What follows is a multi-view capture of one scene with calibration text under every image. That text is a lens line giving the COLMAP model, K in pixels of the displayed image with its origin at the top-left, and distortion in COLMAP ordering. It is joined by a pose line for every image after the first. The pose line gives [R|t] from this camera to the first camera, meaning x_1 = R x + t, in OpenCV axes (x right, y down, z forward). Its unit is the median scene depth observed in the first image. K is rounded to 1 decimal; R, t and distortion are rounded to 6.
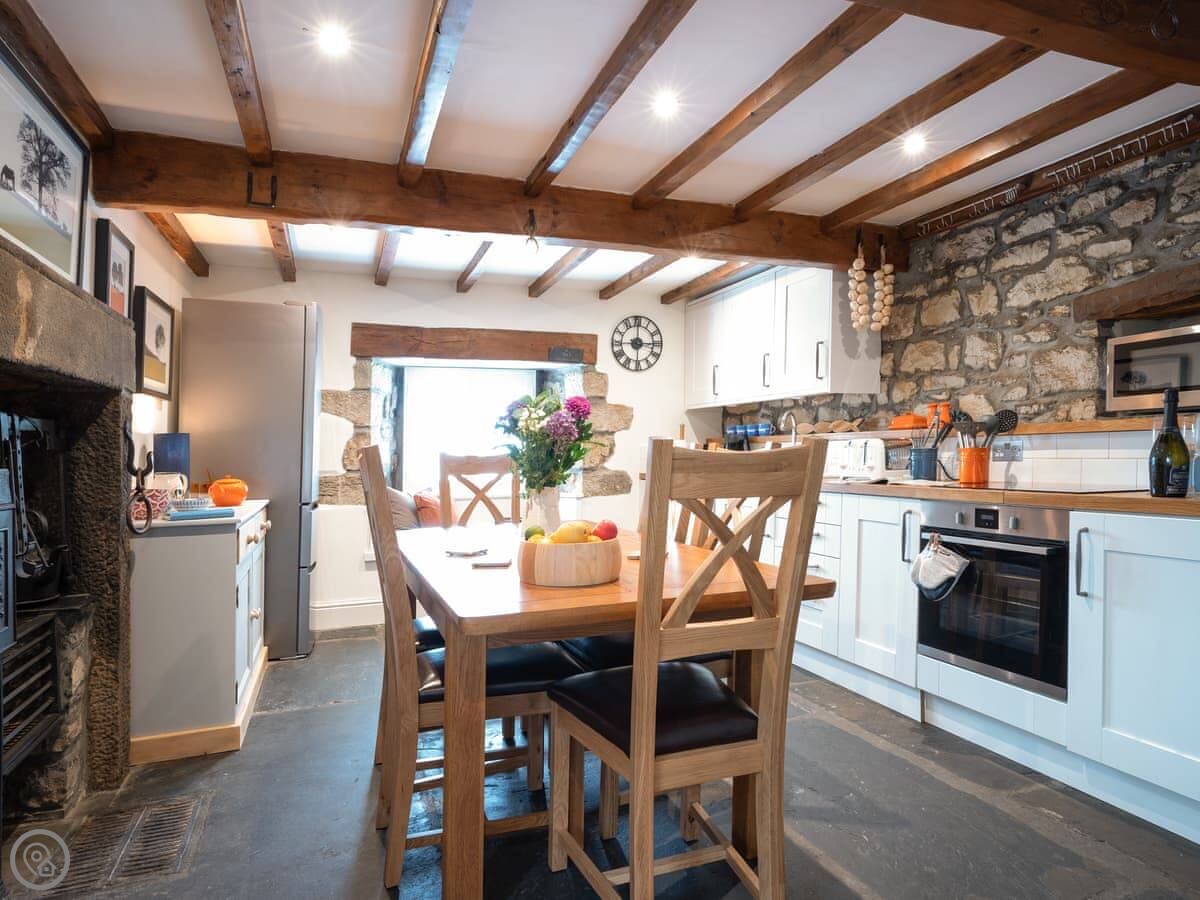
lens RADIAL K [[727.3, 0, 616.0], [0, 727.3, 540.3], [0, 0, 1]] dist [0.000682, -0.003624]
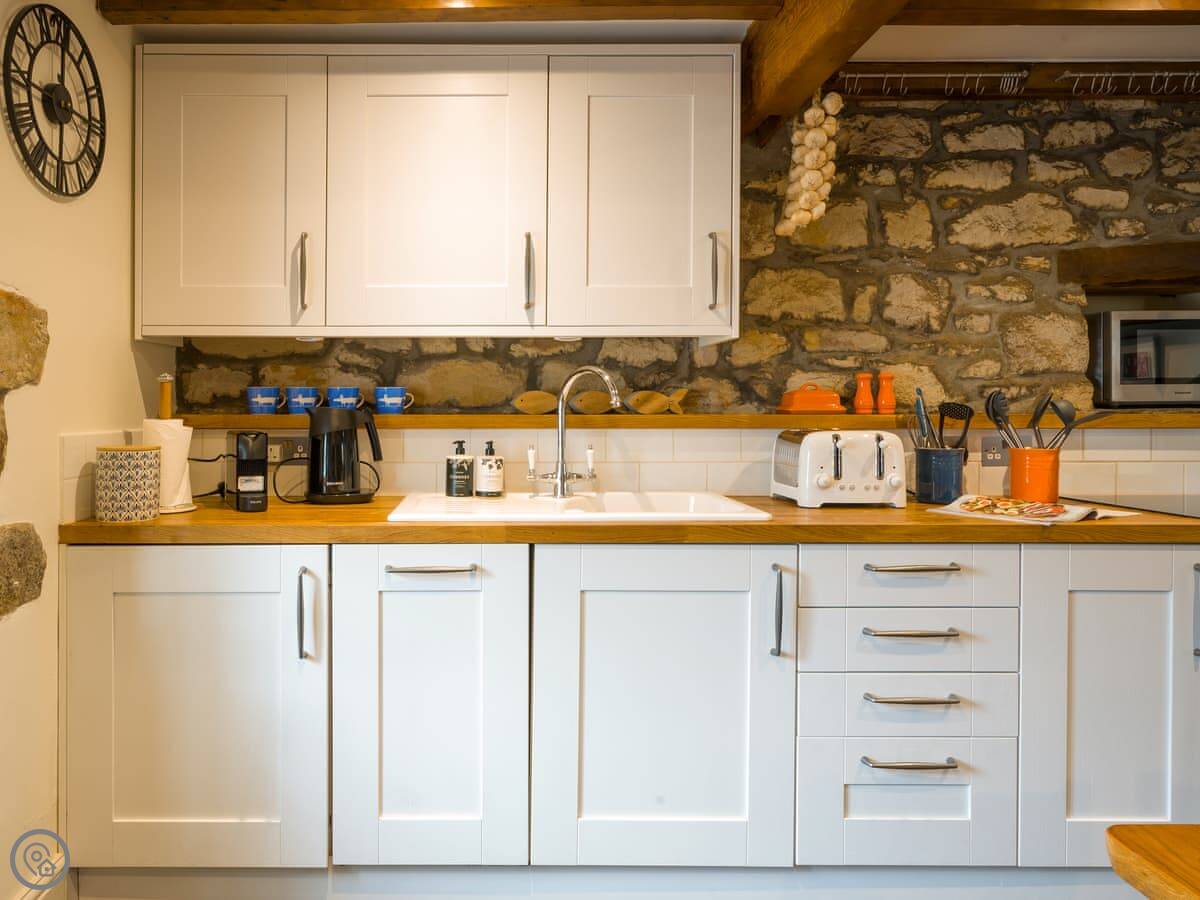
lens RADIAL K [[800.3, 0, 505.4], [0, 800.3, 461.6], [0, 0, 1]] dist [0.002947, -0.005306]
pose [[0.376362, -0.046603, 0.925300, -0.324661], [0.106135, 0.994328, 0.006910, -0.158081], [-0.920373, 0.095606, 0.379173, 1.079413]]
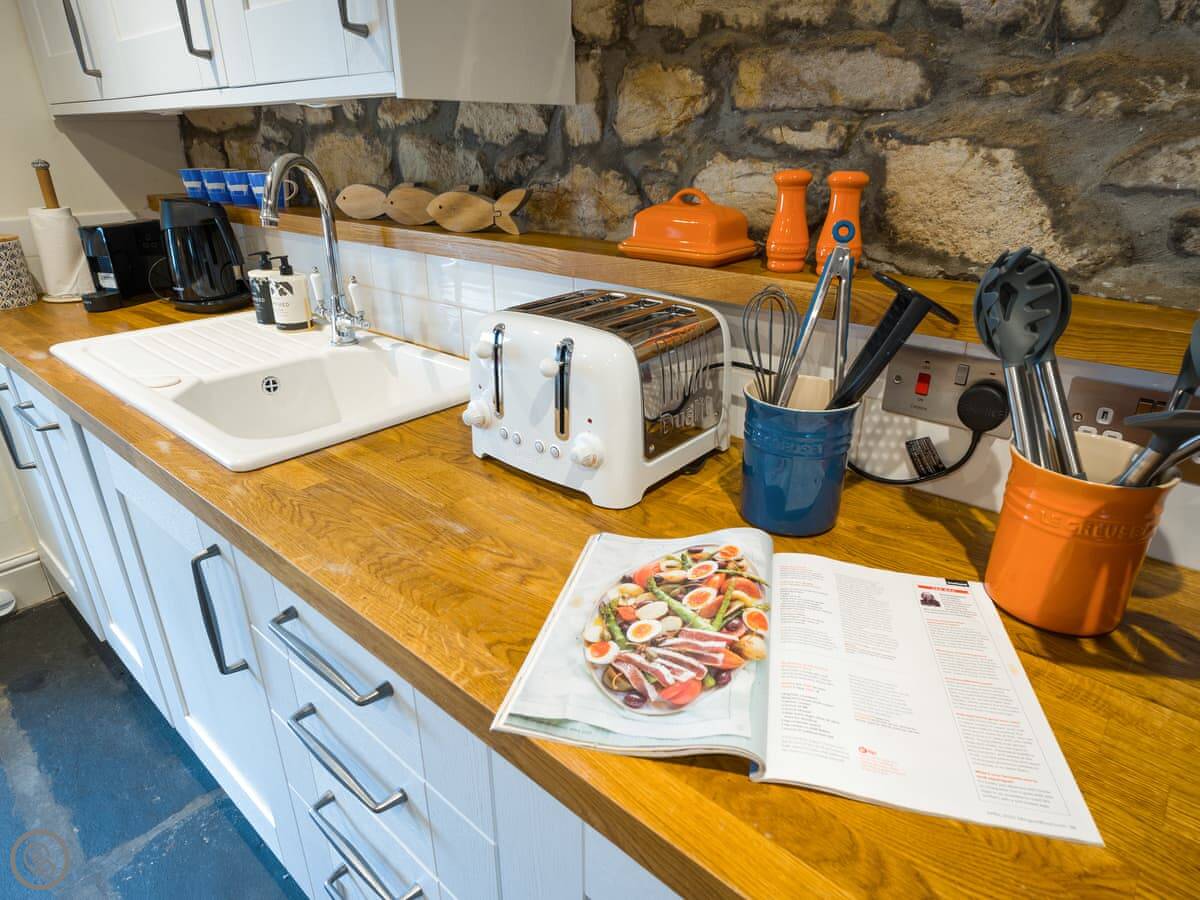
lens RADIAL K [[704.8, 0, 594.9], [0, 704.8, 484.8], [0, 0, 1]] dist [-0.003145, 0.001728]
pose [[0.900939, -0.178468, 0.395547, 0.265054], [0.038616, 0.940871, 0.336558, -0.178057], [-0.432223, -0.287944, 0.854559, 0.822319]]
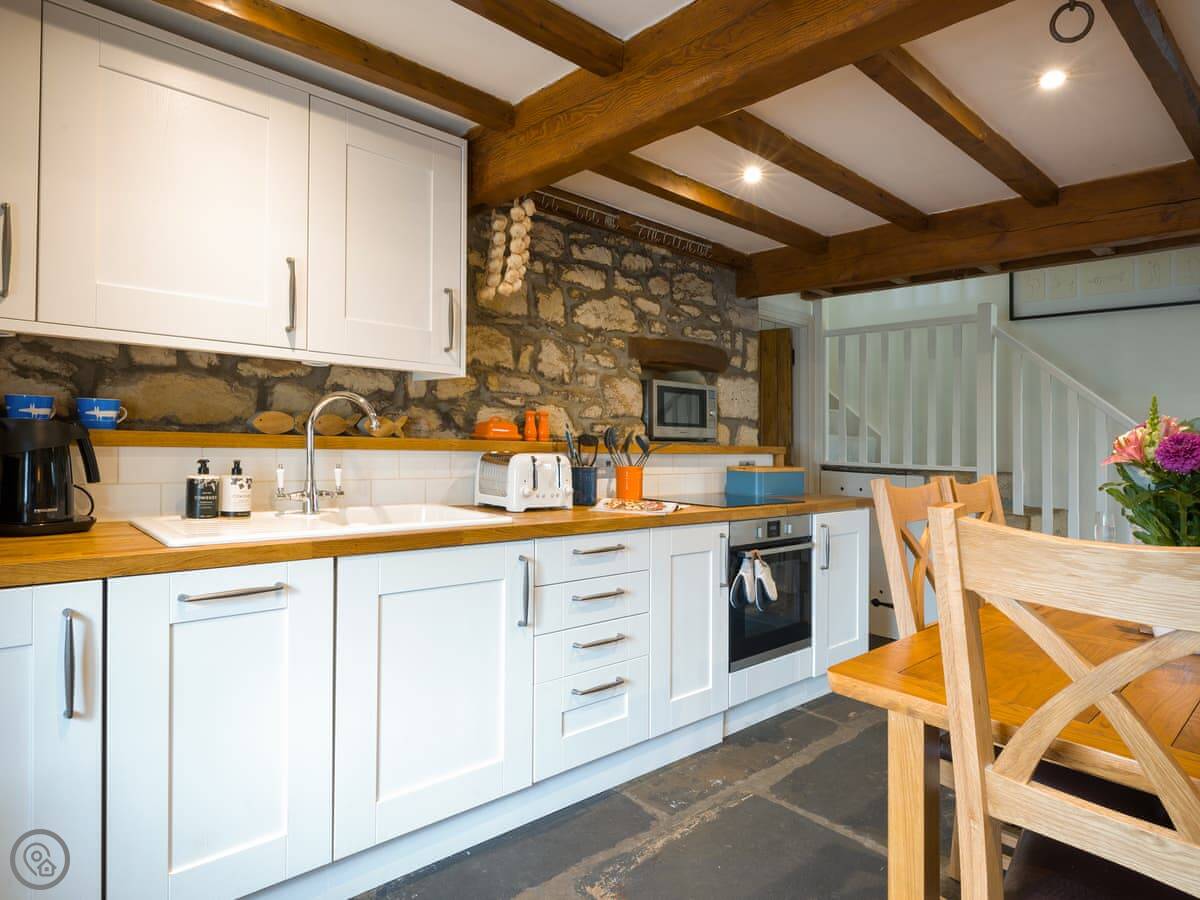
lens RADIAL K [[704.8, 0, 611.4], [0, 704.8, 475.8], [0, 0, 1]] dist [-0.003145, 0.001728]
pose [[-0.366278, -0.041705, 0.929570, -0.360963], [0.087523, 0.993022, 0.079038, -0.178387], [-0.926380, 0.110309, -0.360072, 1.270447]]
